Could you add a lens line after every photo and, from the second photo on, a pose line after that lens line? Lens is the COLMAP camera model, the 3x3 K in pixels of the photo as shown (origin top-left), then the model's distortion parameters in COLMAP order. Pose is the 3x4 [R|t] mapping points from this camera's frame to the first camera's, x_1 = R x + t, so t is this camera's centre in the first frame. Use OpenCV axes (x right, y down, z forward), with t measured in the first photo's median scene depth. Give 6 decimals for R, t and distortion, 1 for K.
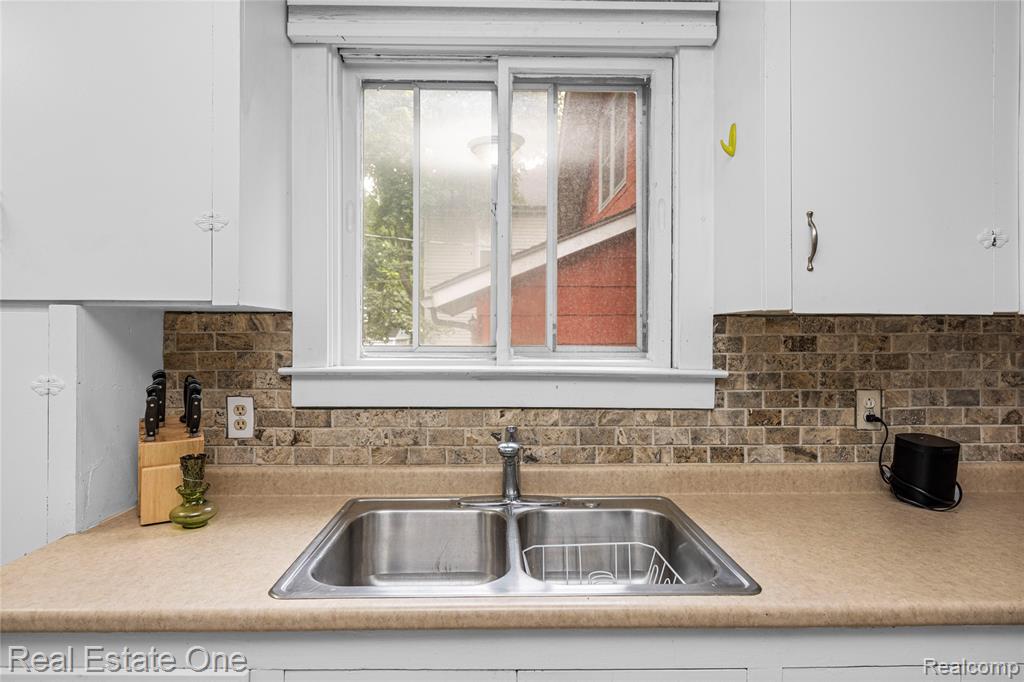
lens RADIAL K [[587.2, 0, 512.8], [0, 587.2, 338.5], [0, 0, 1]] dist [-0.000477, 0.000609]
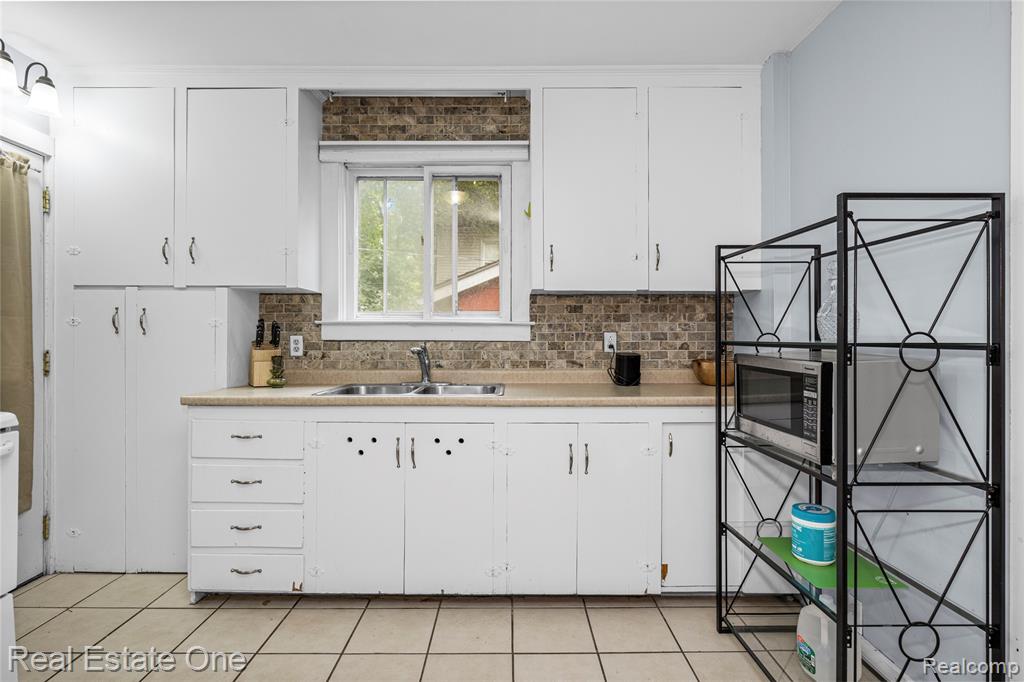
lens RADIAL K [[533.4, 0, 510.3], [0, 533.4, 340.8], [0, 0, 1]] dist [-0.000892, 0.000143]
pose [[0.999611, -0.000731, -0.027870, 0.324523], [0.000674, 0.999998, -0.002069, 0.121742], [0.027871, 0.002050, 0.999609, -0.817215]]
